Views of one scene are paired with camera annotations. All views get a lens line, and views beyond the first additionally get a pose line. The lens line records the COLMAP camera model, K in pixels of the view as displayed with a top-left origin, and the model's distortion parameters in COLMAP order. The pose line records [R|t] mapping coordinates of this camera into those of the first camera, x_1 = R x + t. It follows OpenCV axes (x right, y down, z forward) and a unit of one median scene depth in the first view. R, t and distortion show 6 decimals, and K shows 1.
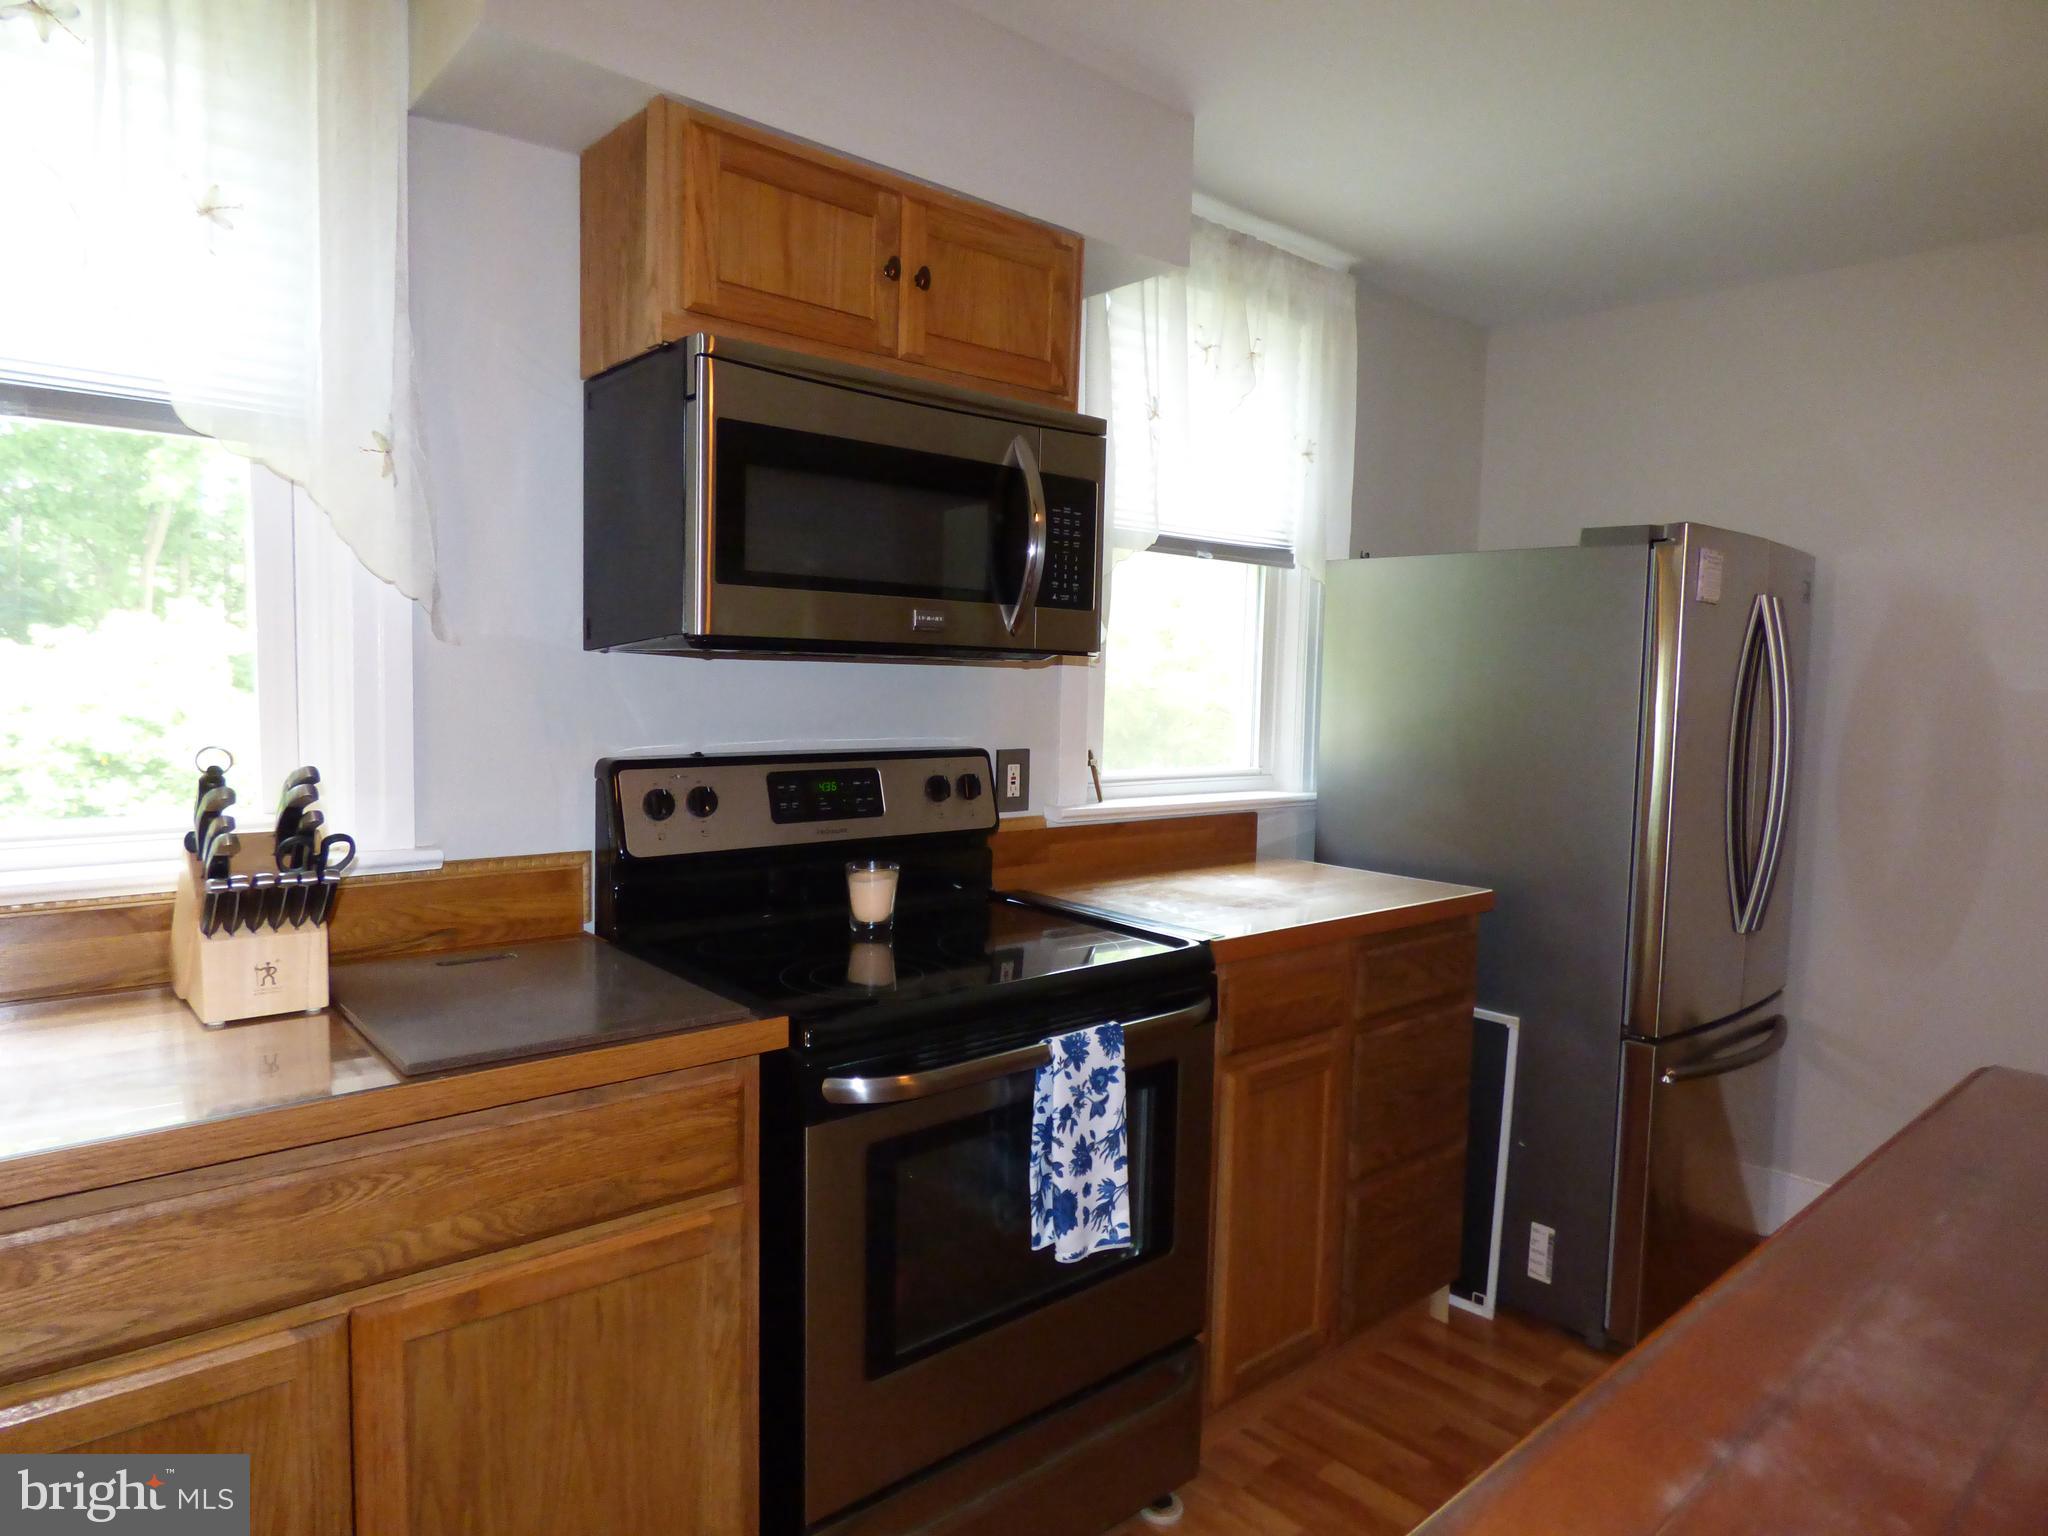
lens RADIAL K [[1250.0, 0, 1024.0], [0, 1250.0, 768.0], [0, 0, 1]] dist [-0.005243, 0.001043]
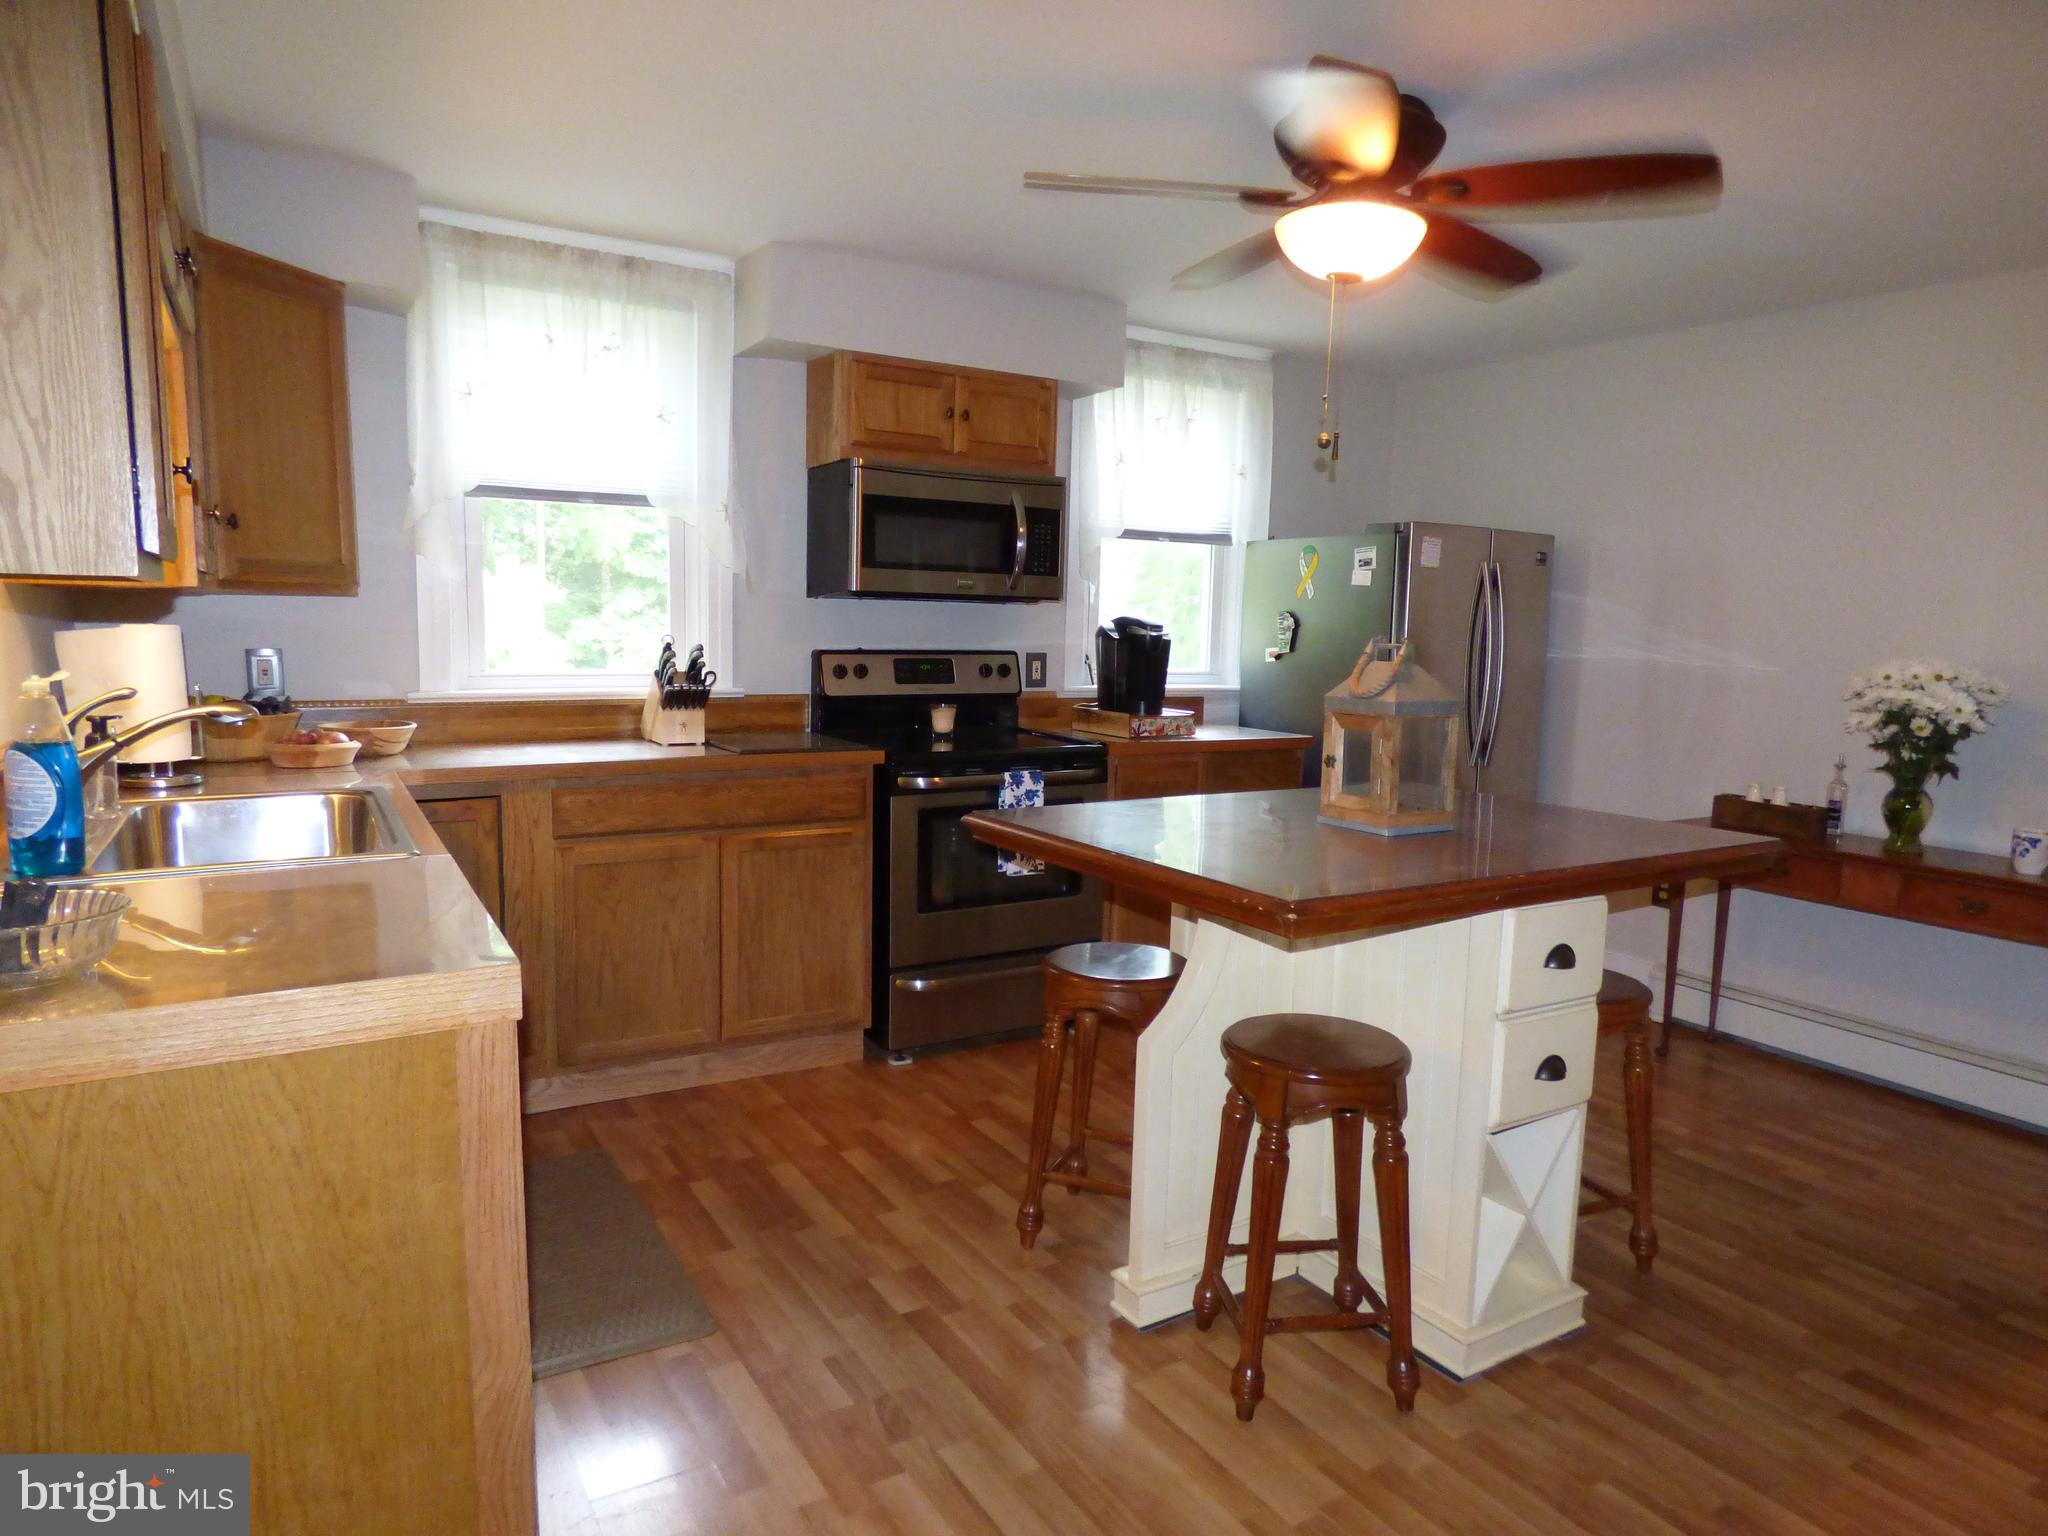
lens RADIAL K [[1258.0, 0, 1024.0], [0, 1258.0, 768.0], [0, 0, 1]] dist [-0.002714, 0.000022]
pose [[0.983438, 0.021405, -0.179977, 0.400516], [-0.014274, 0.999064, 0.040825, 0.102022], [0.180683, -0.037580, 0.982823, -1.041184]]
